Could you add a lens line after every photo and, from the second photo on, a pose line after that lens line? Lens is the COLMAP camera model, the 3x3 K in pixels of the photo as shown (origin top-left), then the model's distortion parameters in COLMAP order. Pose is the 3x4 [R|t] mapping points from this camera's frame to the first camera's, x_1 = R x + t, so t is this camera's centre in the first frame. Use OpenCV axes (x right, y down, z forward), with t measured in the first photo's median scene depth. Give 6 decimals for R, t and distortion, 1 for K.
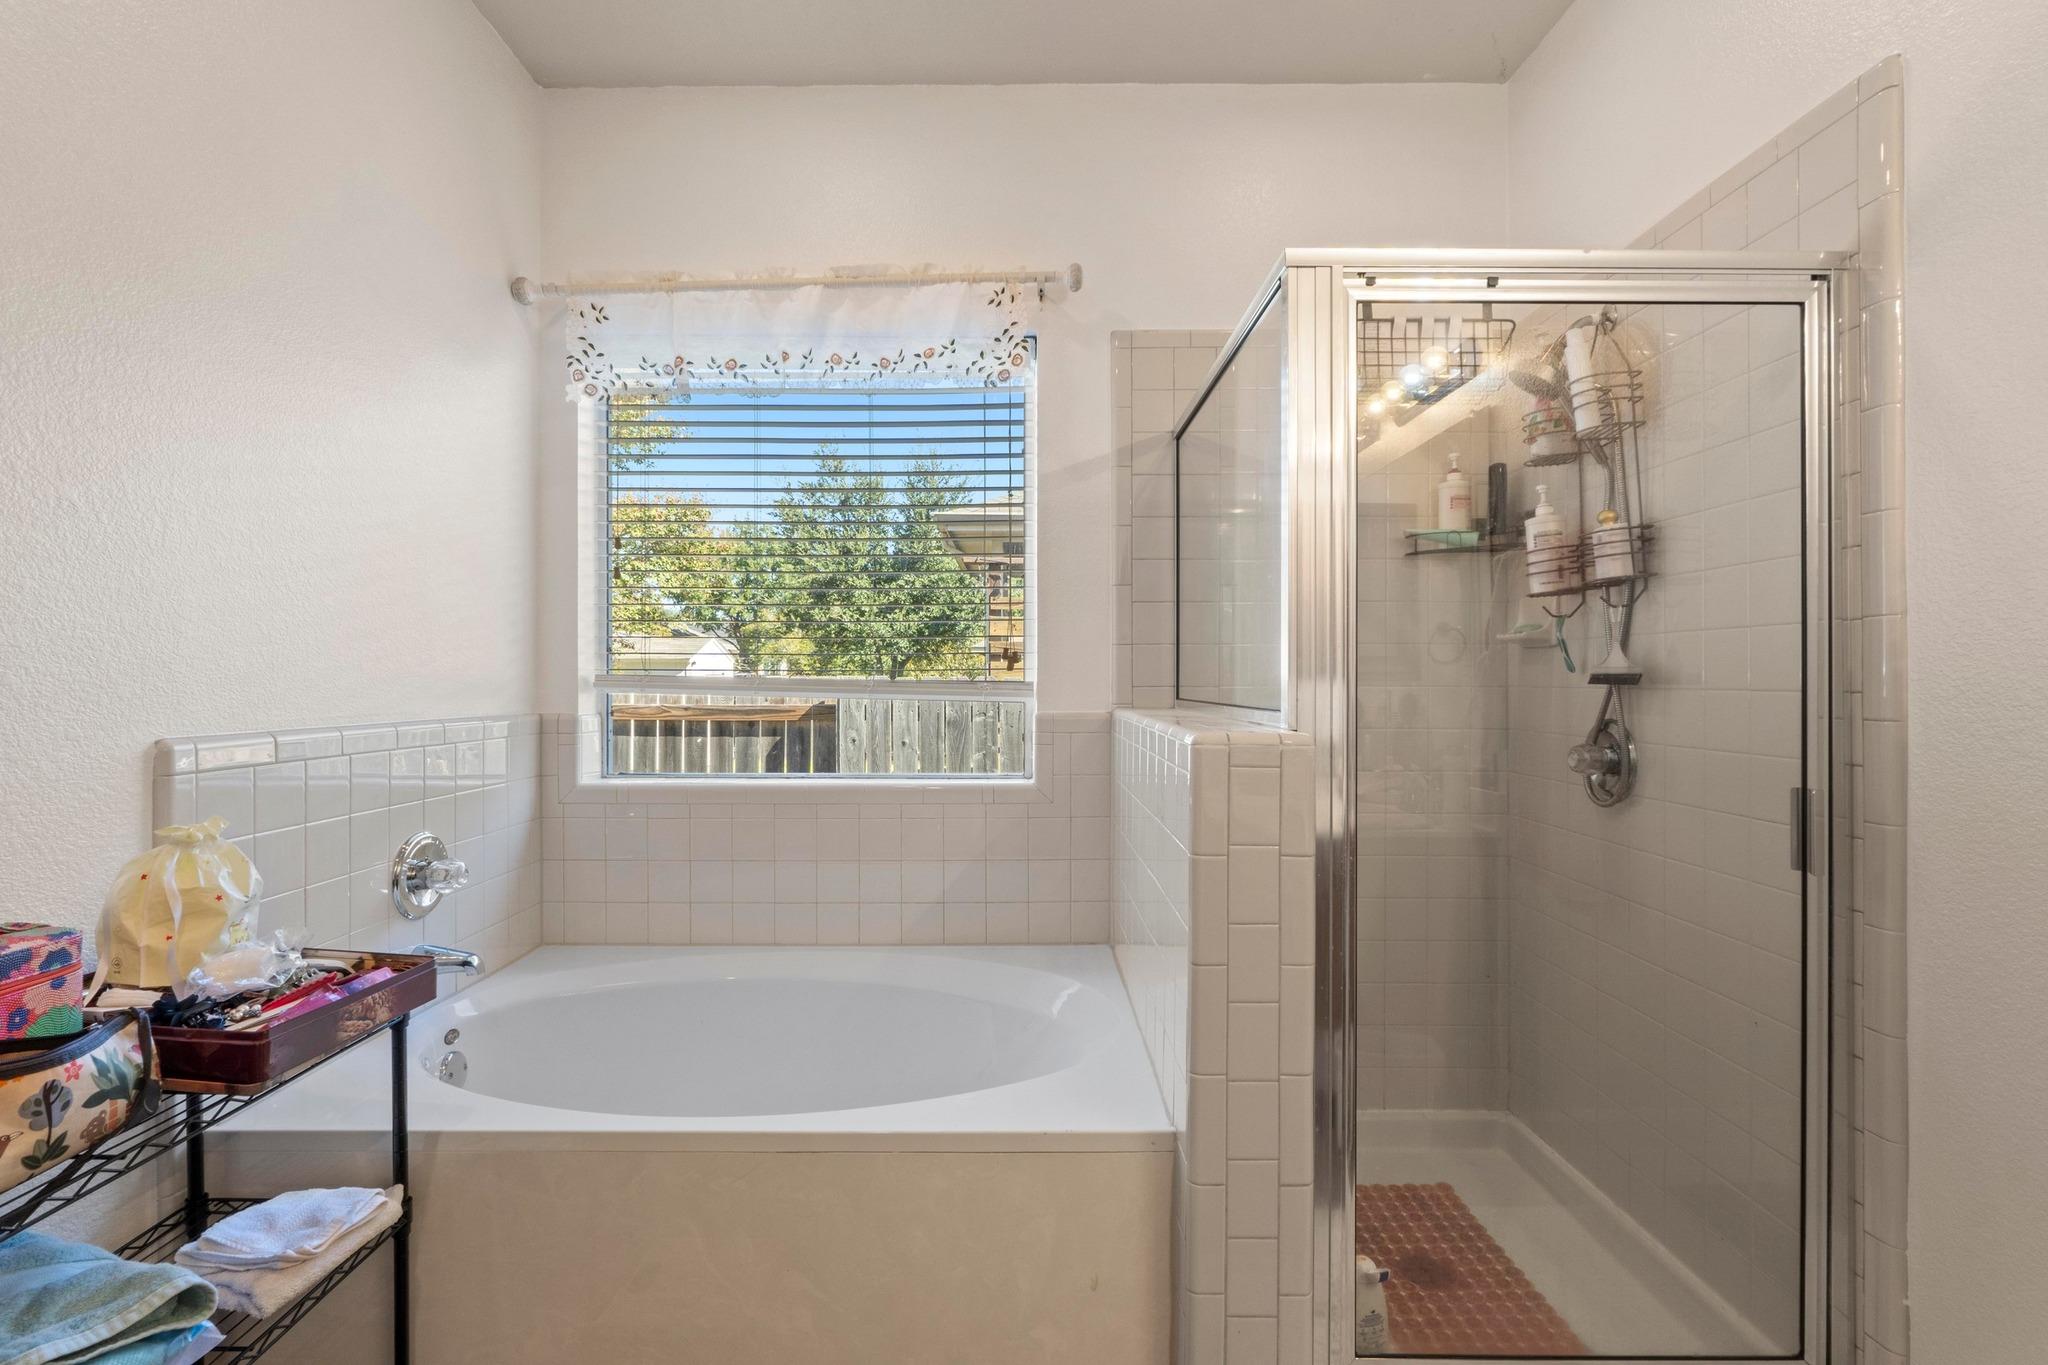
lens RADIAL K [[953.3, 0, 1015.6], [0, 953.3, 678.9], [0, 0, 1]] dist [-0.000923, -0.000250]
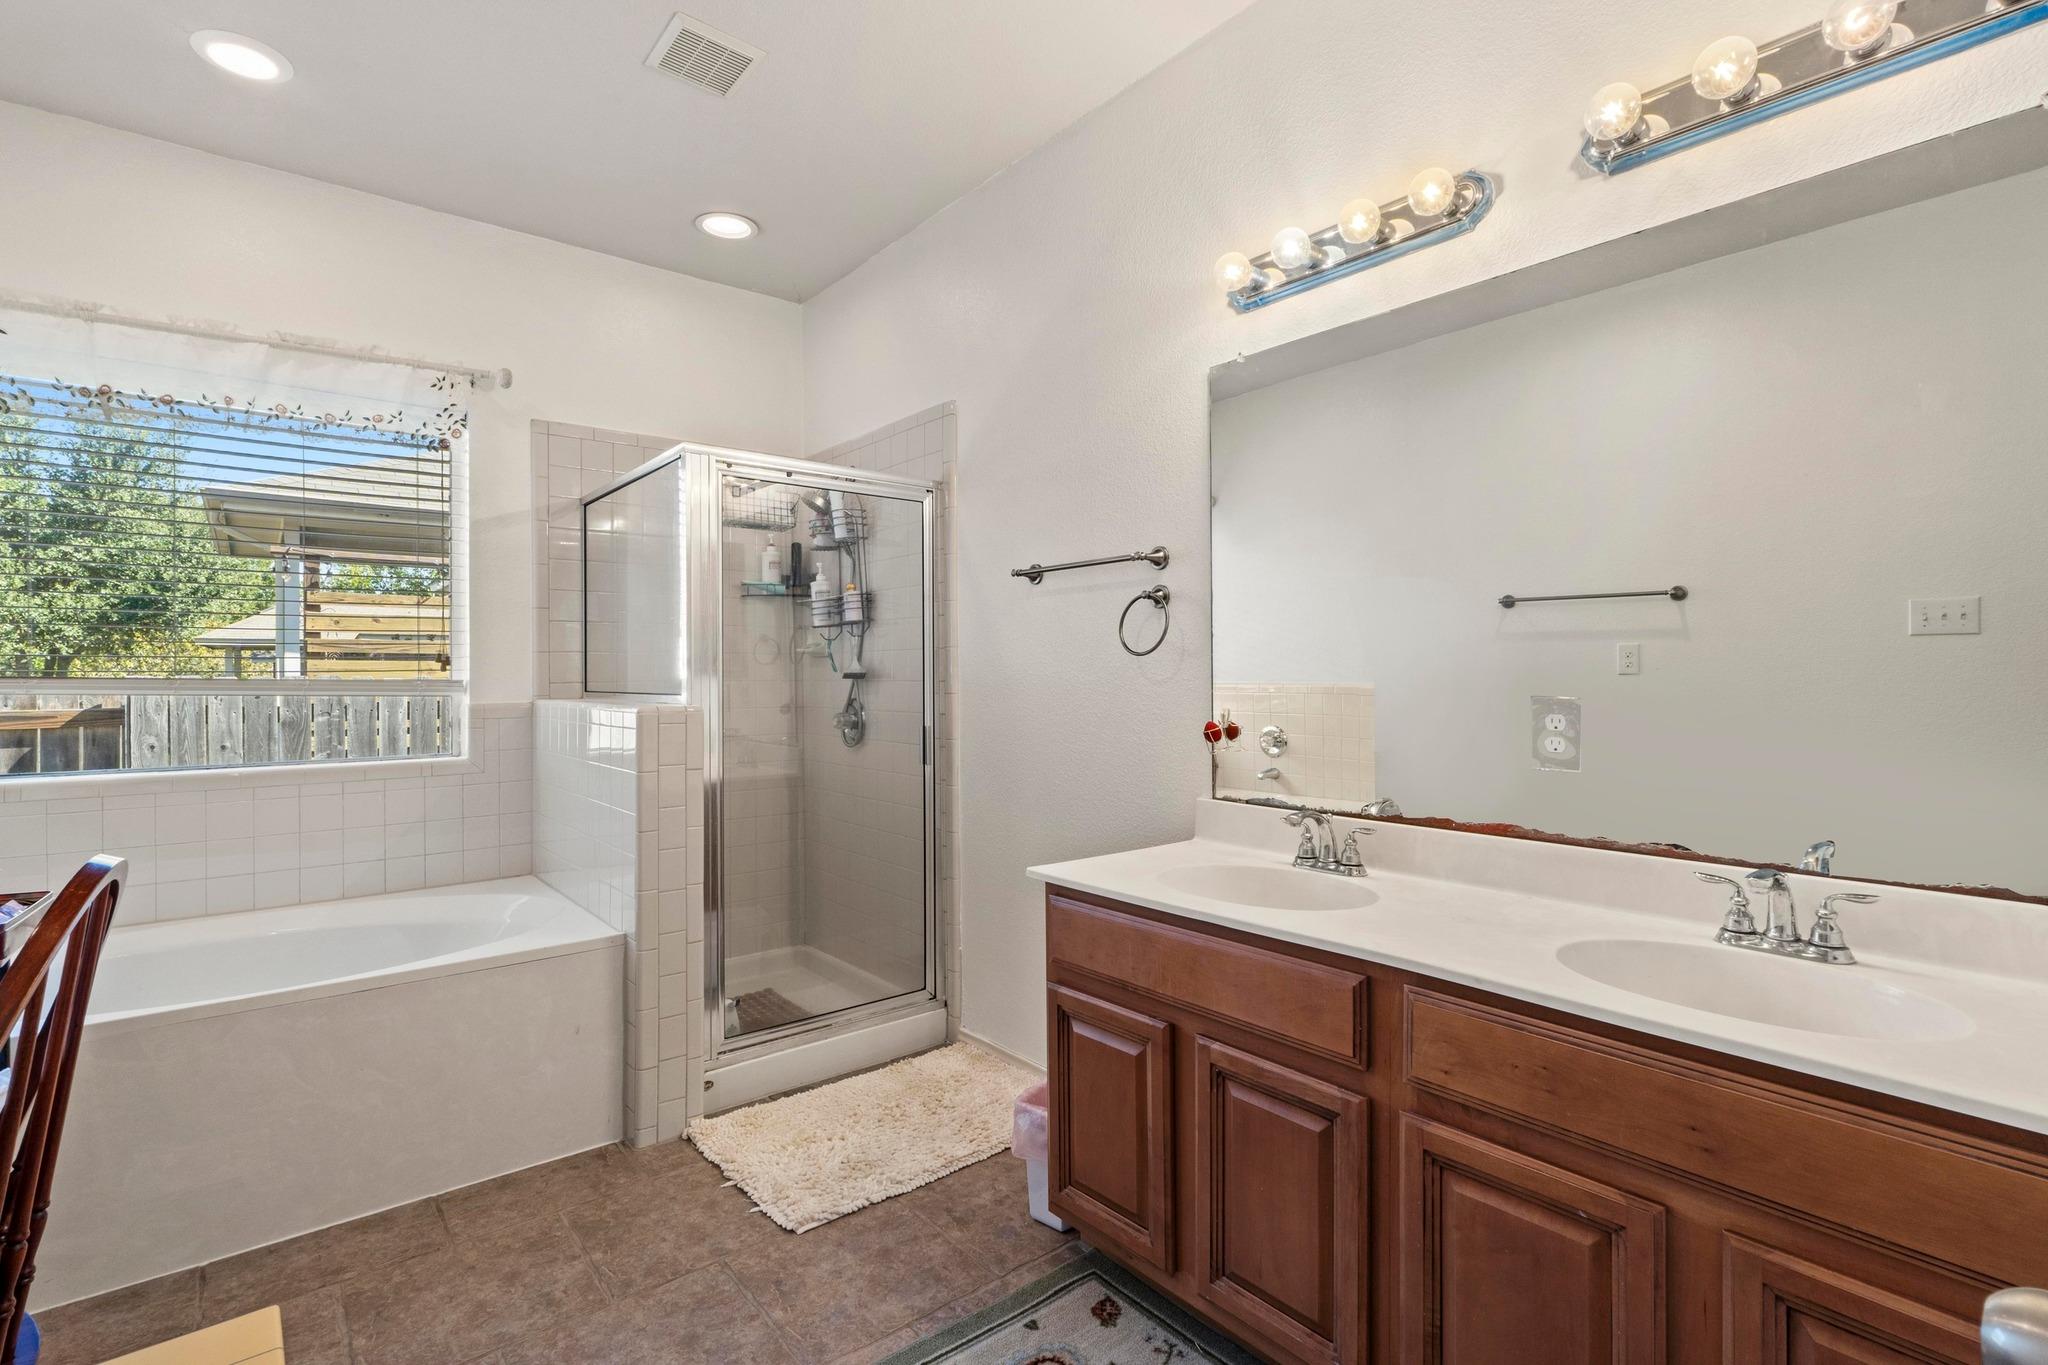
lens RADIAL K [[953.3, 0, 1015.6], [0, 953.3, 678.9], [0, 0, 1]] dist [-0.000923, -0.000250]
pose [[0.775396, -0.006743, 0.631439, -0.238638], [0.004897, 0.999977, 0.004665, -0.001115], [-0.631456, -0.000525, 0.775411, -0.510788]]
